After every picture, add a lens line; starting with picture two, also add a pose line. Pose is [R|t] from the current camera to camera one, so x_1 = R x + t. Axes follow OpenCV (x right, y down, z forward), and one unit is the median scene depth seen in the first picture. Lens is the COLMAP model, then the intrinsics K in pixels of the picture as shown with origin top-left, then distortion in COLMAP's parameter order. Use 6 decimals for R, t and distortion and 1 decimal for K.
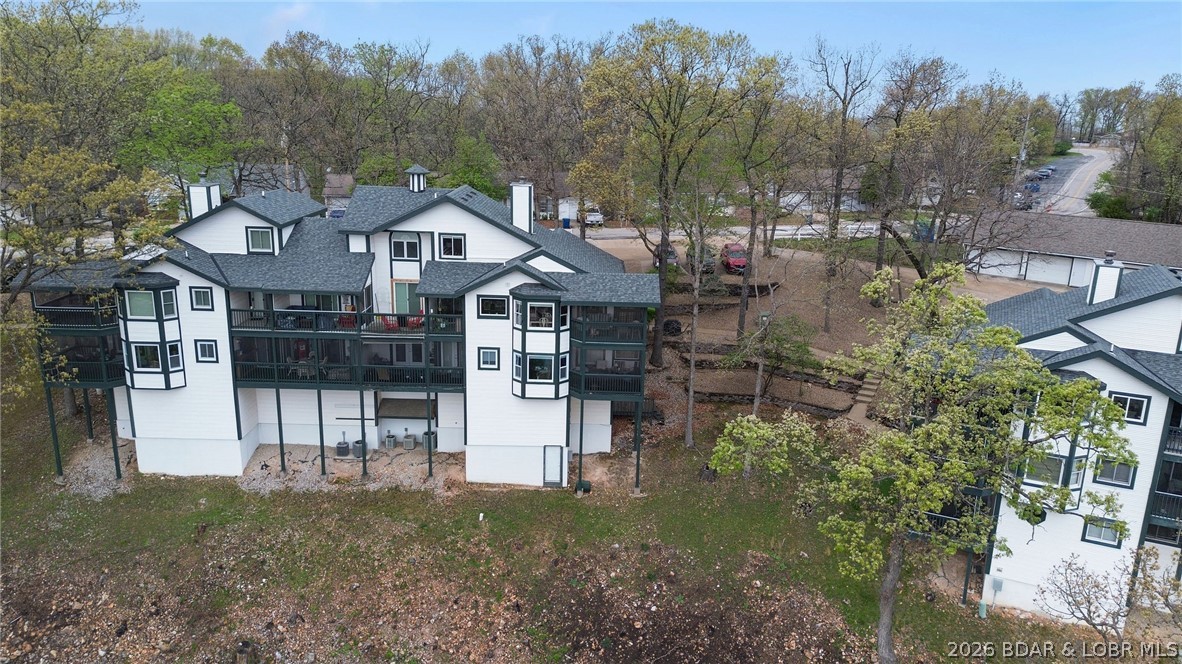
lens RADIAL K [[834.4, 0, 591.0], [0, 834.4, 332.0], [0, 0, 1]] dist [0.009917, 0.001619]
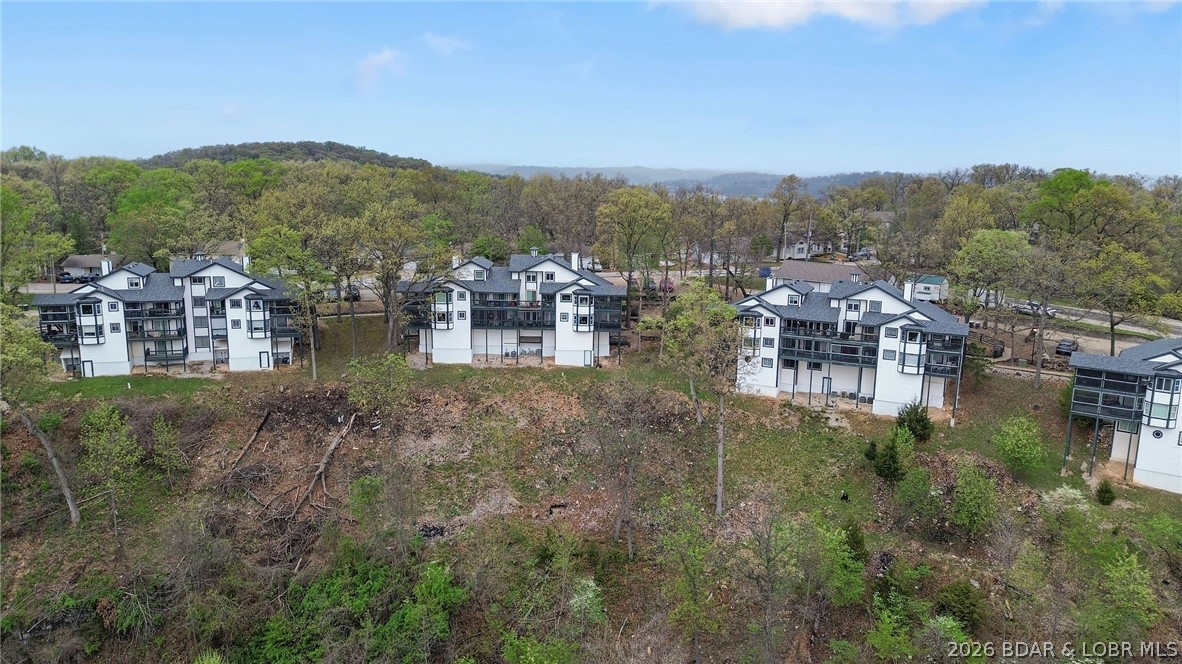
lens RADIAL K [[834.4, 0, 591.0], [0, 834.4, 332.0], [0, 0, 1]] dist [0.009917, 0.001619]
pose [[0.999870, -0.012039, 0.010738, -0.064566], [0.012704, 0.997854, -0.064236, 0.254308], [-0.009941, 0.064364, 0.997877, -1.704869]]
